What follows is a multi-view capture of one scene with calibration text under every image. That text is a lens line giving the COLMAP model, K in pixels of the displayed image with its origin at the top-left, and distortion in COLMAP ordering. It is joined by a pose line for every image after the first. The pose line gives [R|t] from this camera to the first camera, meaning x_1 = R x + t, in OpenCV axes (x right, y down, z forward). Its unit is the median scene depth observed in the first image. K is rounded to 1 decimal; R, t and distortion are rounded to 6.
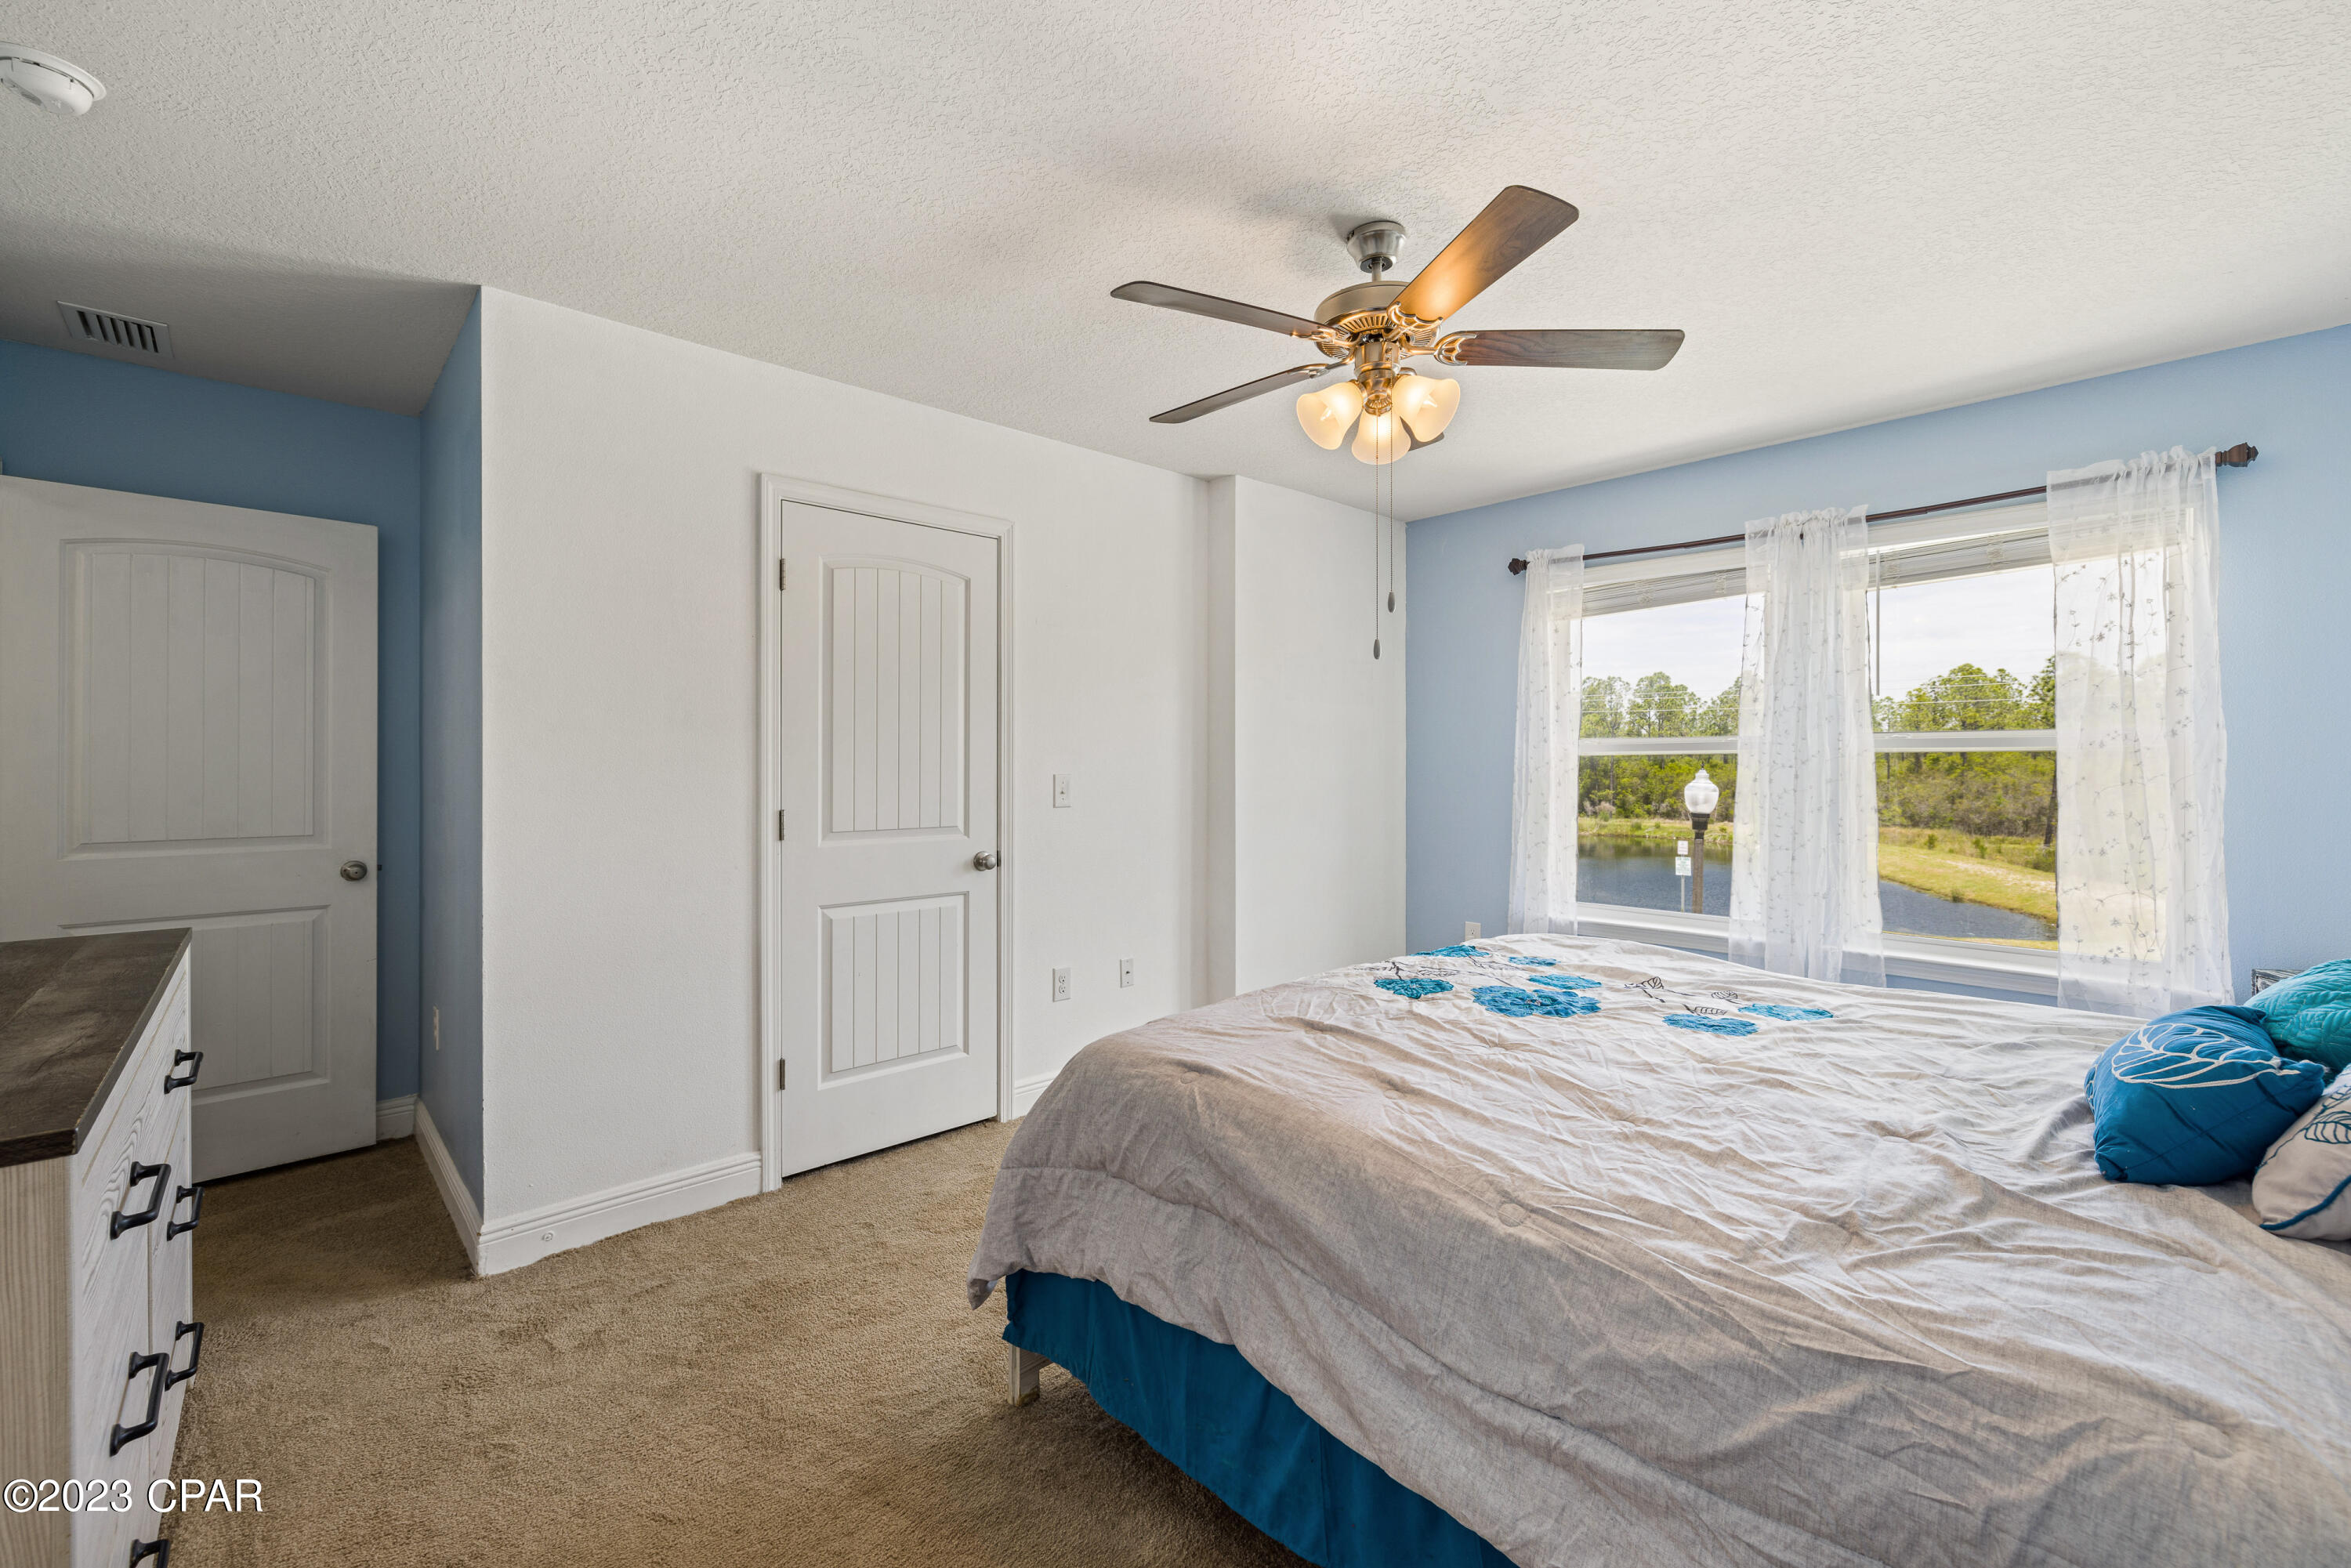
lens RADIAL K [[983.8, 0, 1166.6], [0, 983.8, 776.3], [0, 0, 1]] dist [-0.000539, -0.000298]
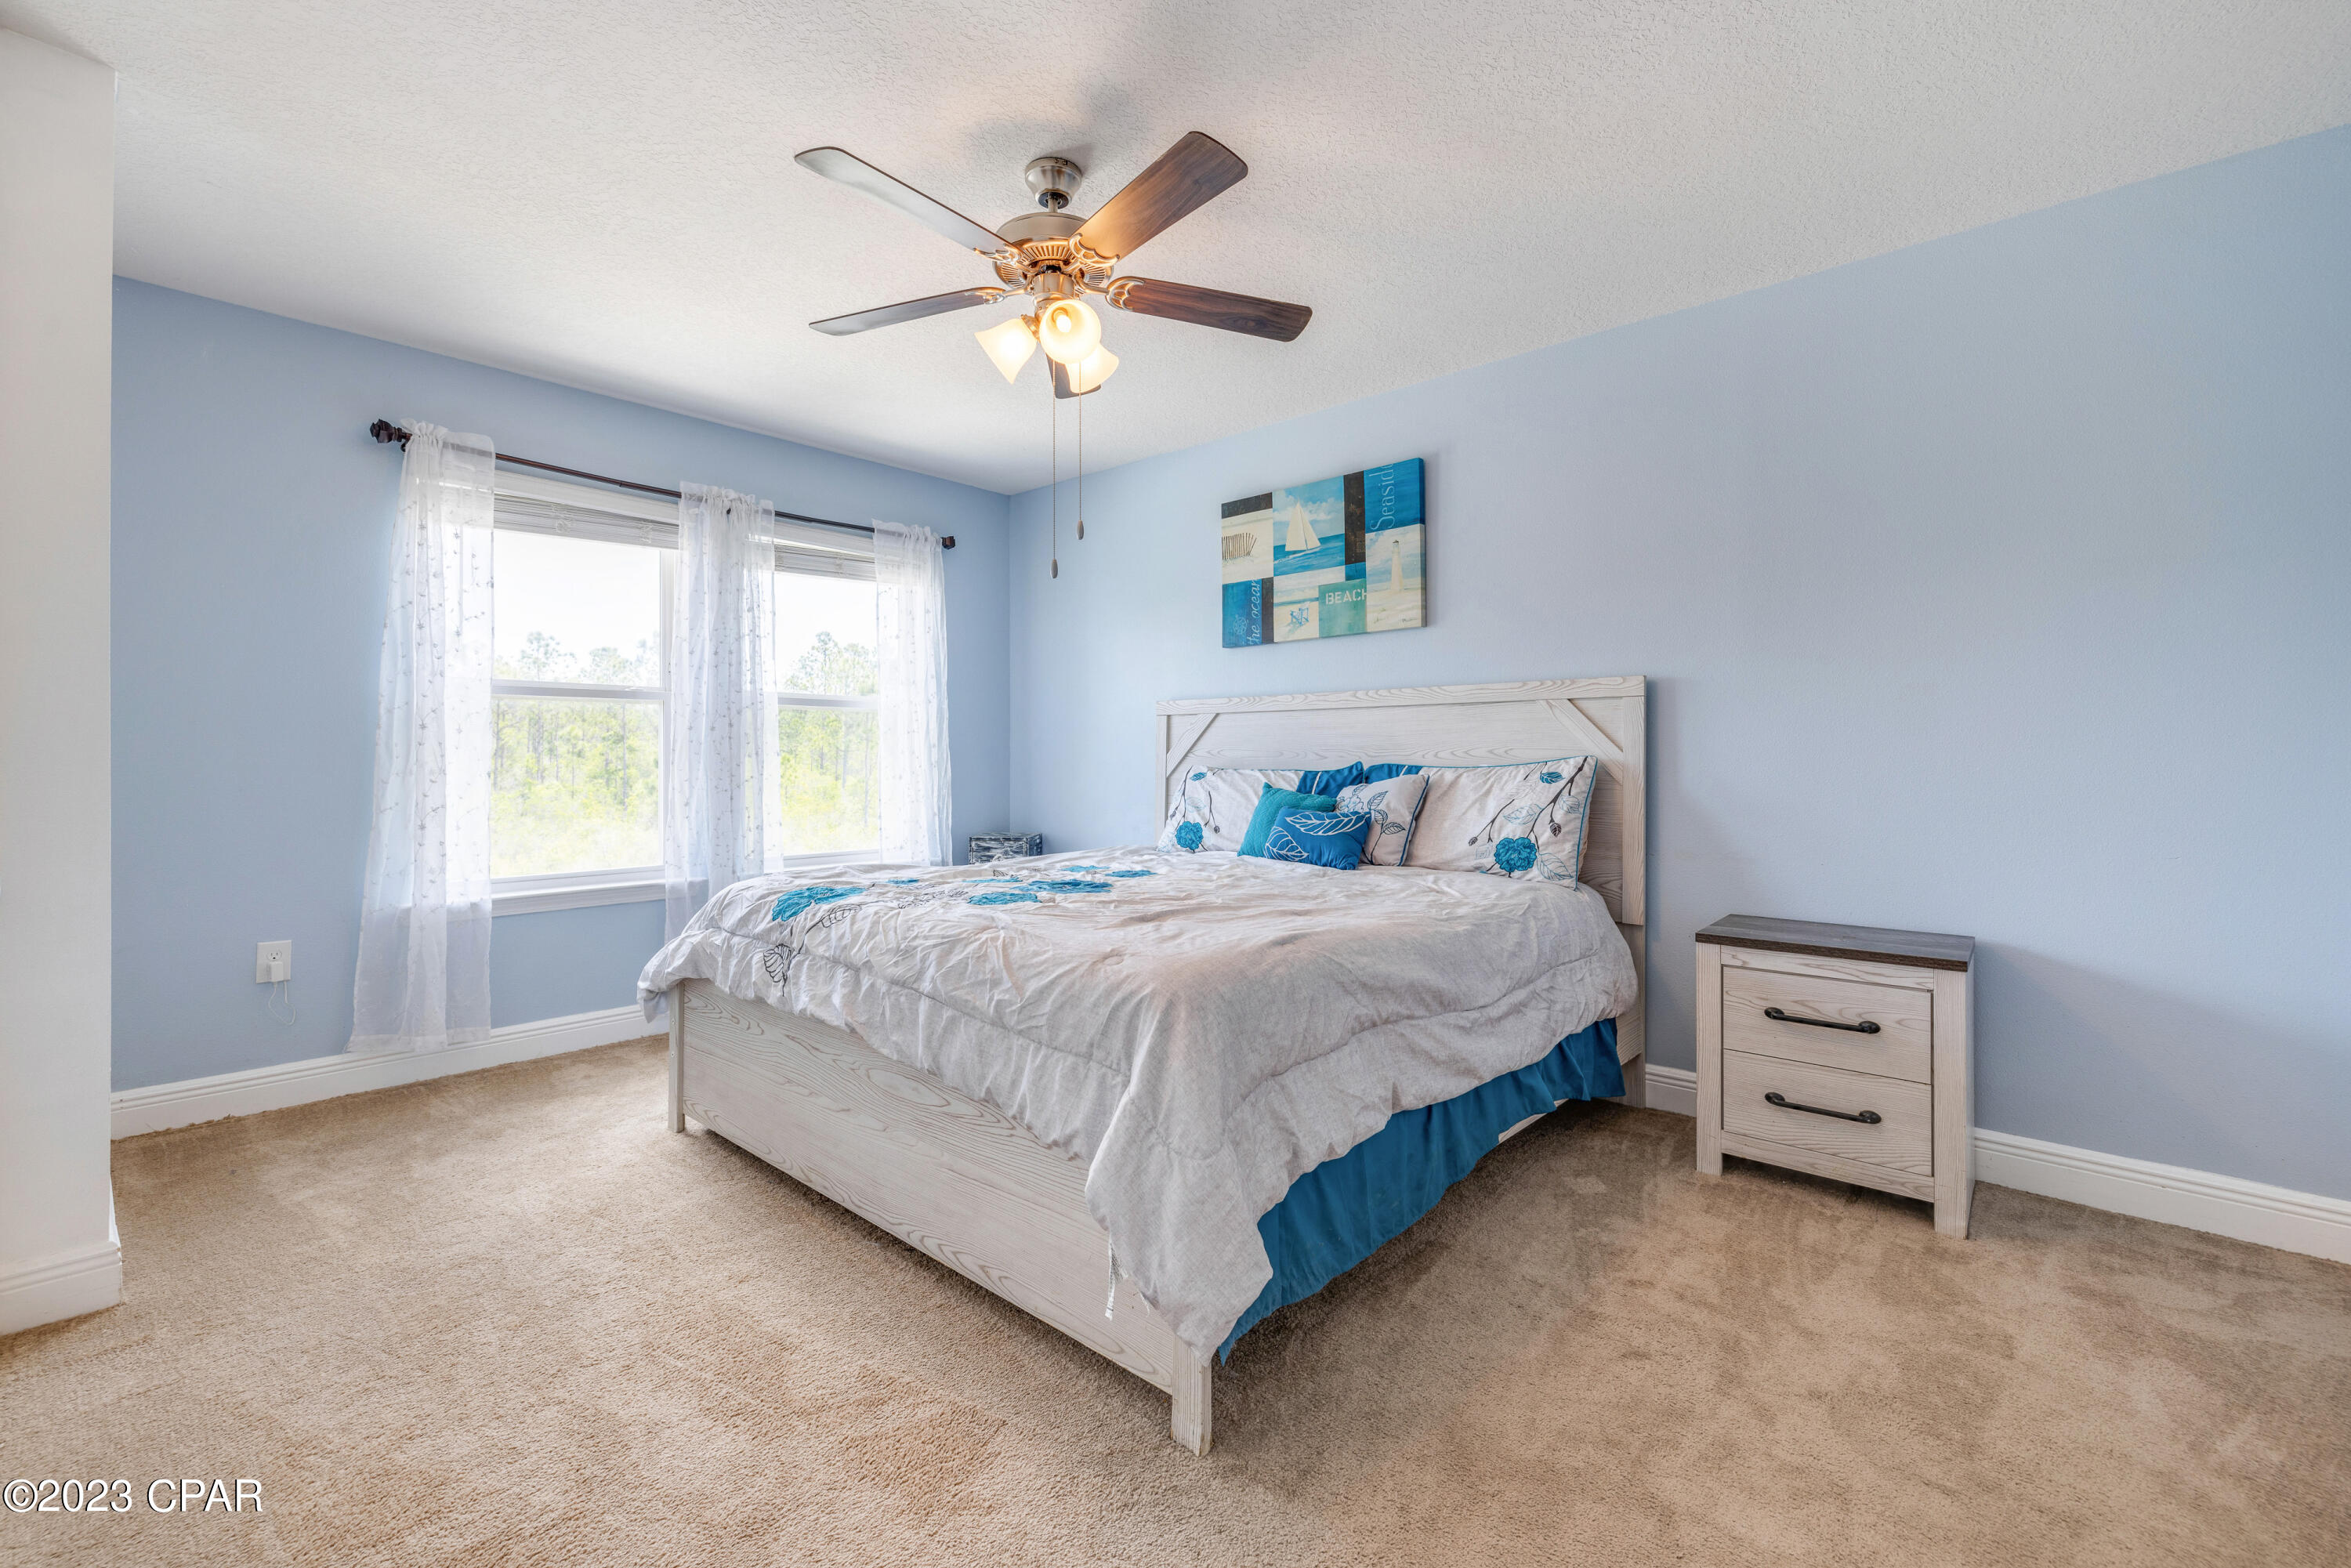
lens RADIAL K [[983.8, 0, 1166.6], [0, 983.8, 776.3], [0, 0, 1]] dist [-0.000539, -0.000298]
pose [[-0.083589, -0.018313, 0.996332, -0.540141], [0.016376, 0.999671, 0.019749, 0.045358], [-0.996366, 0.017967, -0.083261, 0.629617]]
